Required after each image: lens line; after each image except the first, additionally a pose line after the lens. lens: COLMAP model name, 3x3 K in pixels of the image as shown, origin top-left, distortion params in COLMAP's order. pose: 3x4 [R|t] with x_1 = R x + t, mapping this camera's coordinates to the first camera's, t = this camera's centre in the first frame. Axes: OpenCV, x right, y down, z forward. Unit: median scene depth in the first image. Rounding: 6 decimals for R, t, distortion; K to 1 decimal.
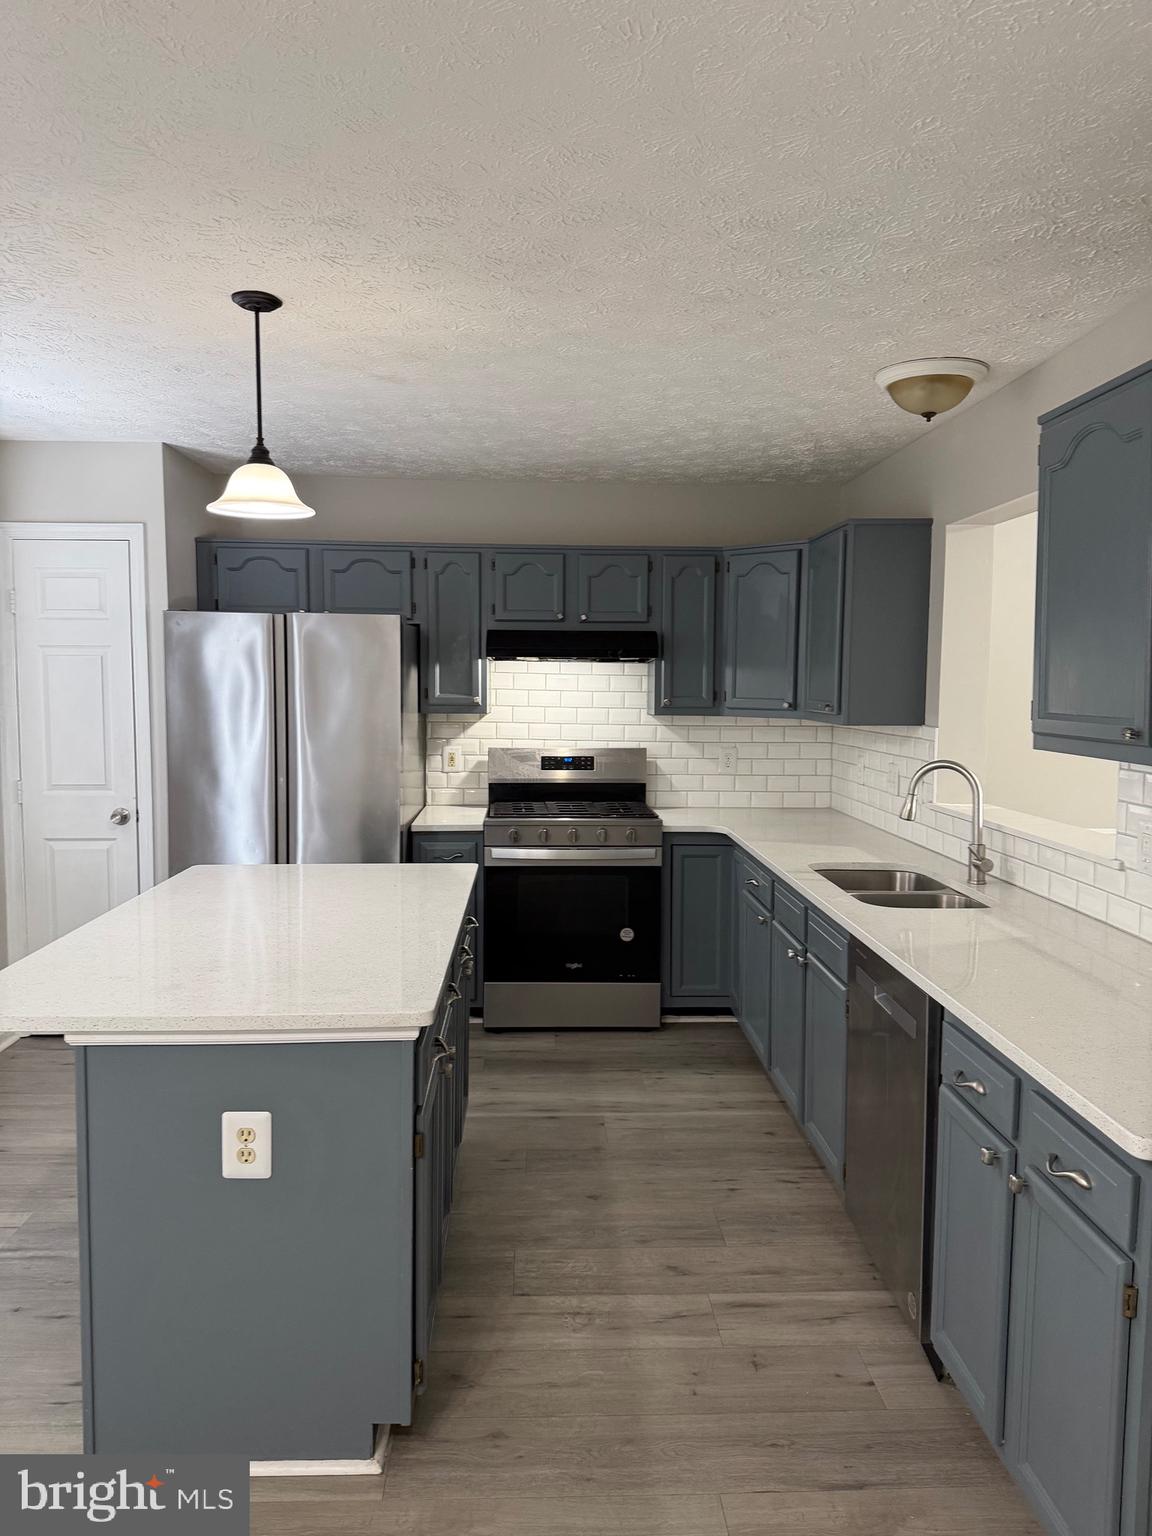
lens RADIAL K [[1092.1, 0, 517.1], [0, 1092.1, 724.8], [0, 0, 1]] dist [0.127524, -0.209517]
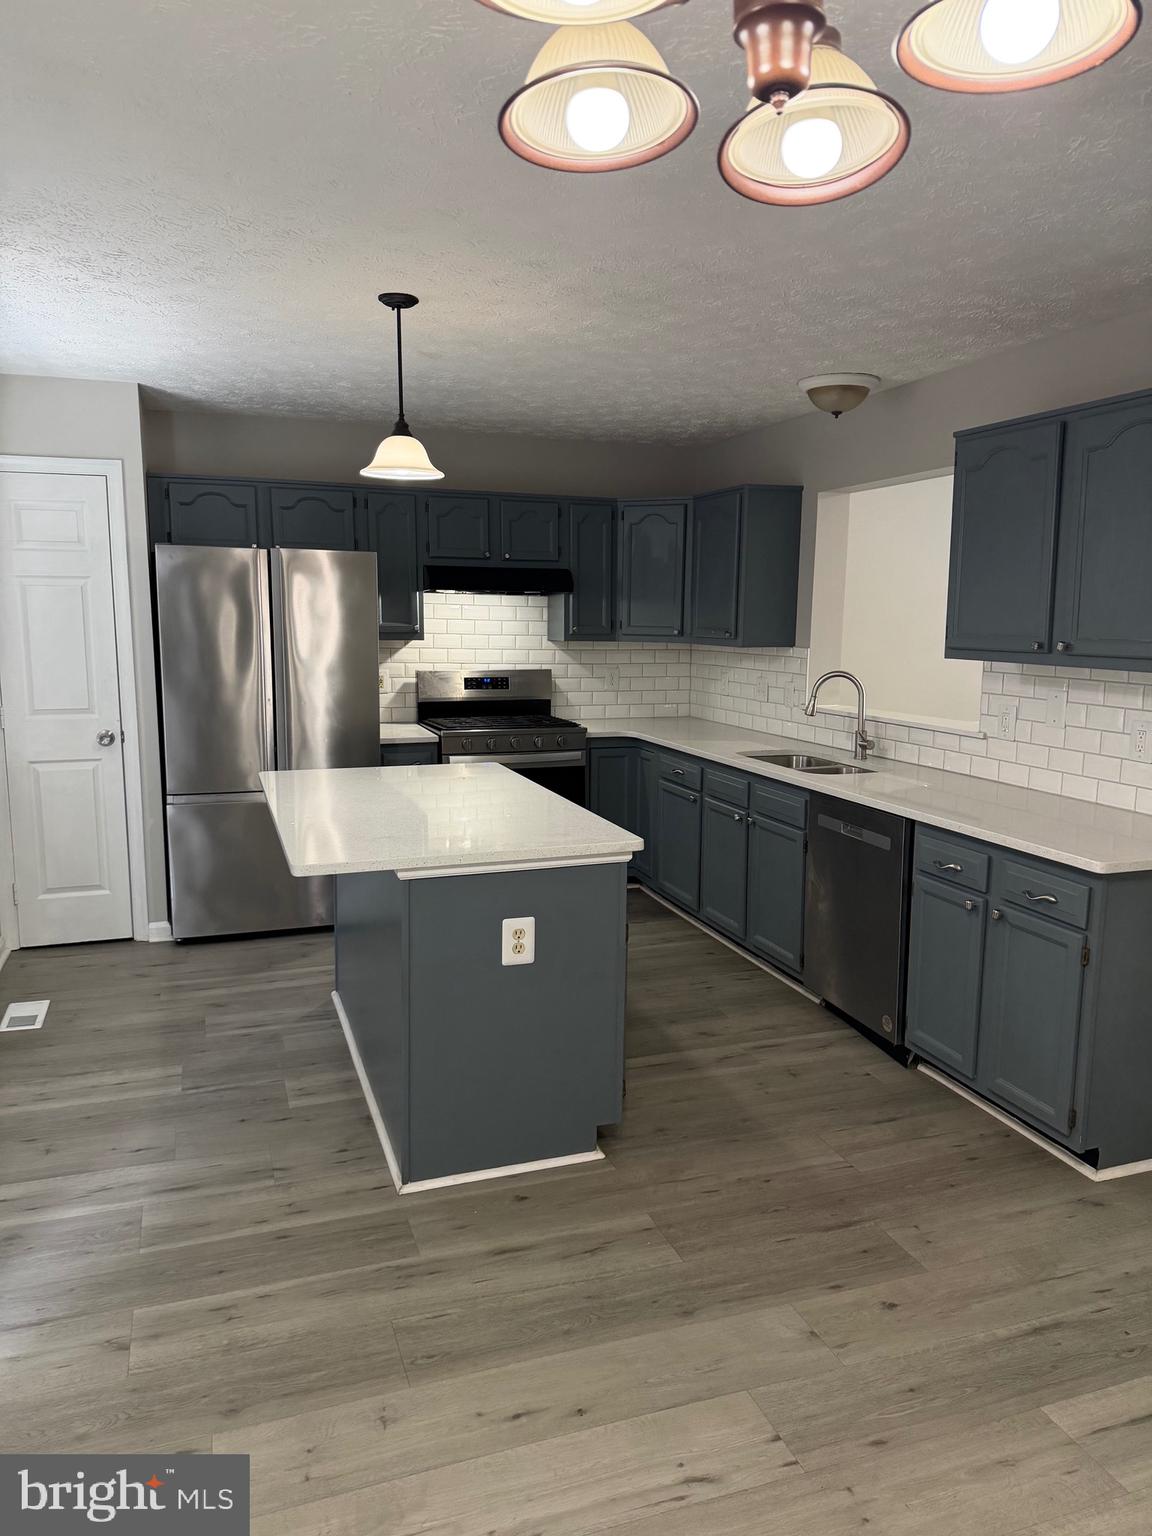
lens RADIAL K [[1081.2, 0, 574.9], [0, 1081.2, 731.6], [0, 0, 1]] dist [0.113160, -0.133094]
pose [[0.953459, -0.031390, 0.299885, -0.236950], [0.009854, 0.997279, 0.073059, 0.003841], [-0.301362, -0.066703, 0.951174, -0.133216]]
